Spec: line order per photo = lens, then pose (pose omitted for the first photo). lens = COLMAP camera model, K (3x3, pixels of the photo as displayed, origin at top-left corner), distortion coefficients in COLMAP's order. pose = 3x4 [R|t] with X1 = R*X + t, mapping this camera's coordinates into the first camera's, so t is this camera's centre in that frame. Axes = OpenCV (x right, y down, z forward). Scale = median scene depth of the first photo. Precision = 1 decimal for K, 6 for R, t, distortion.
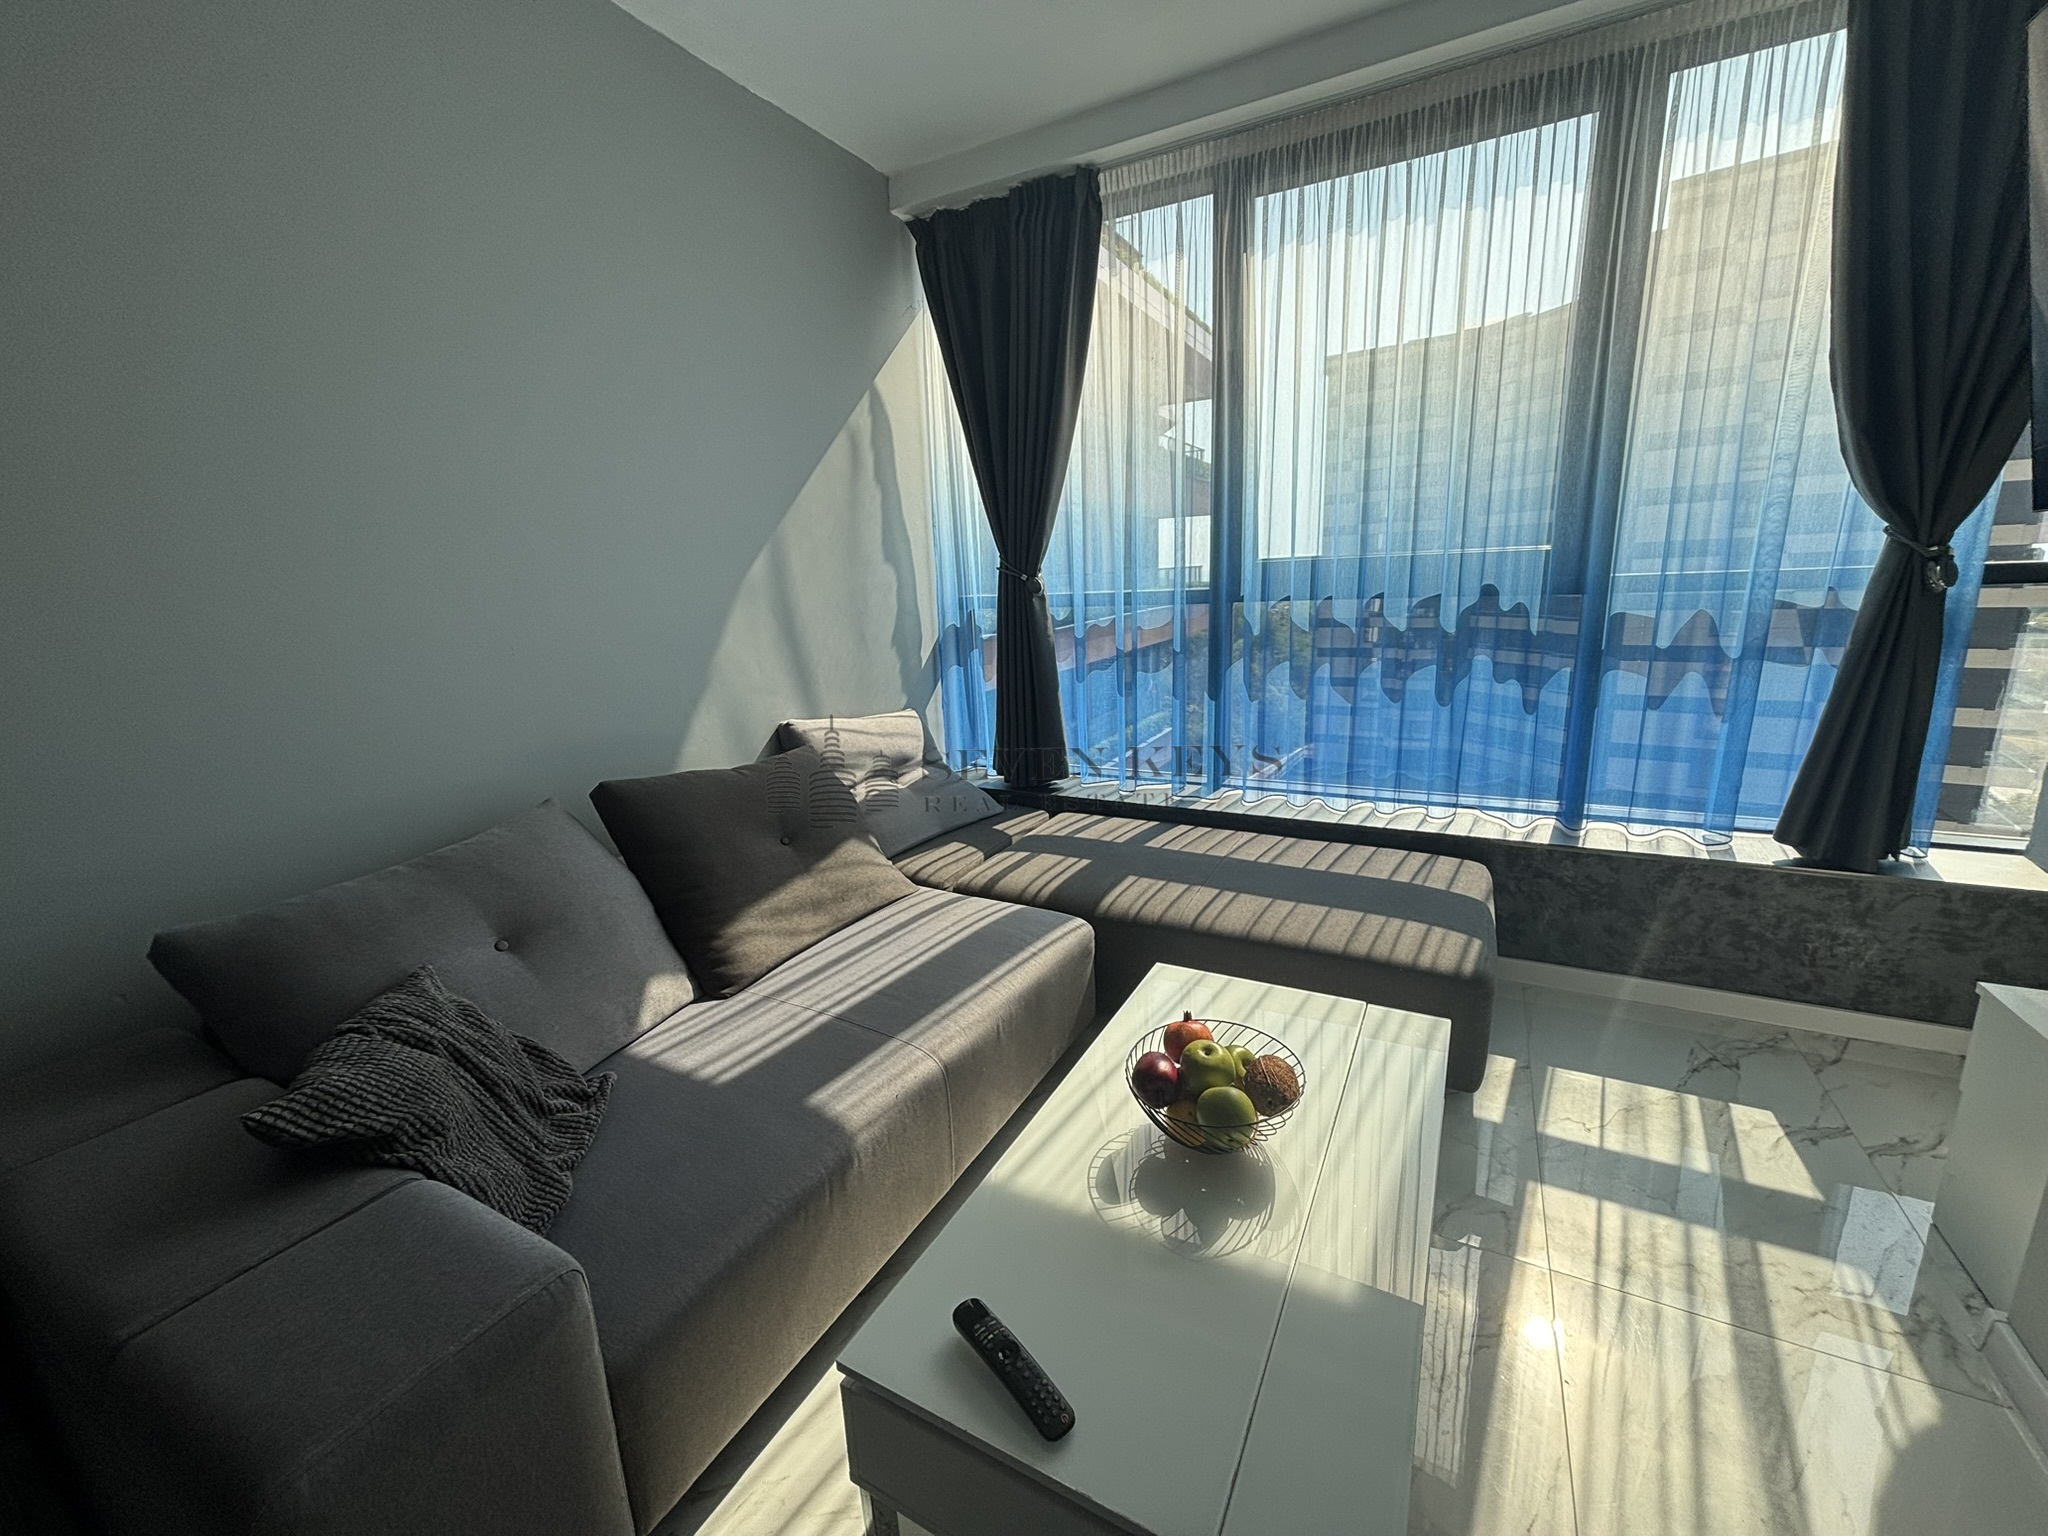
lens RADIAL K [[817.7, 0, 1024.0], [0, 817.7, 768.0], [0, 0, 1]] dist [0.001659, 0.000871]
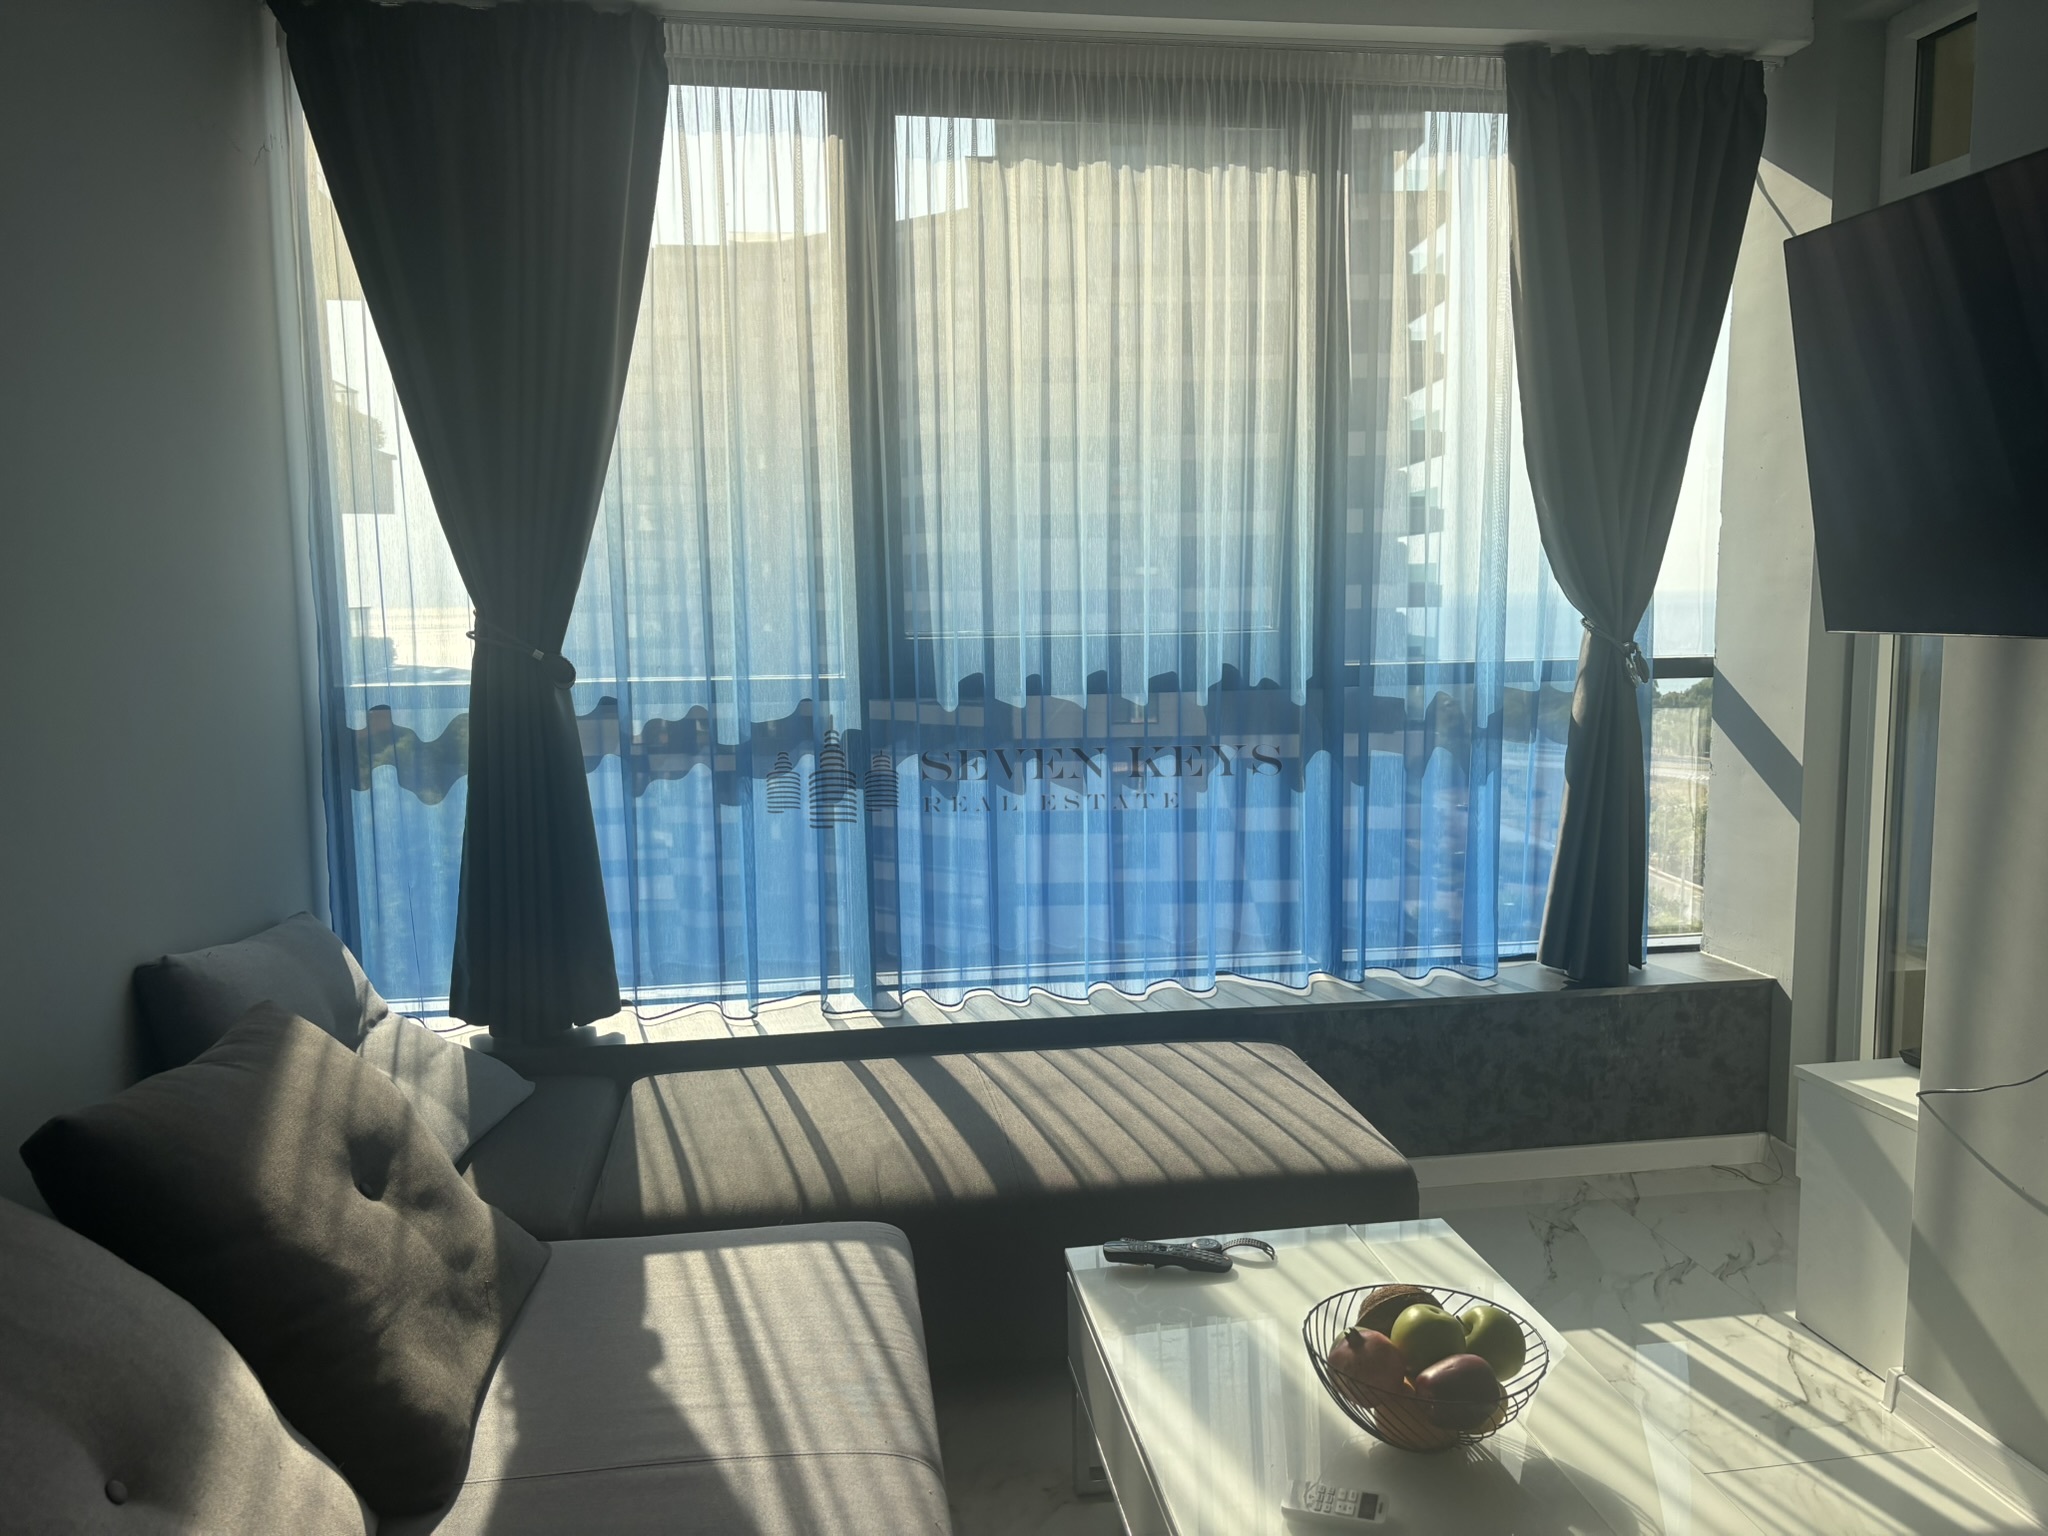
lens RADIAL K [[1462.1, 0, 1024.0], [0, 1462.1, 768.0], [0, 0, 1]] dist [-0.061115, -0.003248]
pose [[0.804504, -0.026960, 0.593336, -0.439186], [0.107754, 0.989017, -0.101164, -0.021654], [-0.584092, 0.145321, 0.798573, 0.054377]]
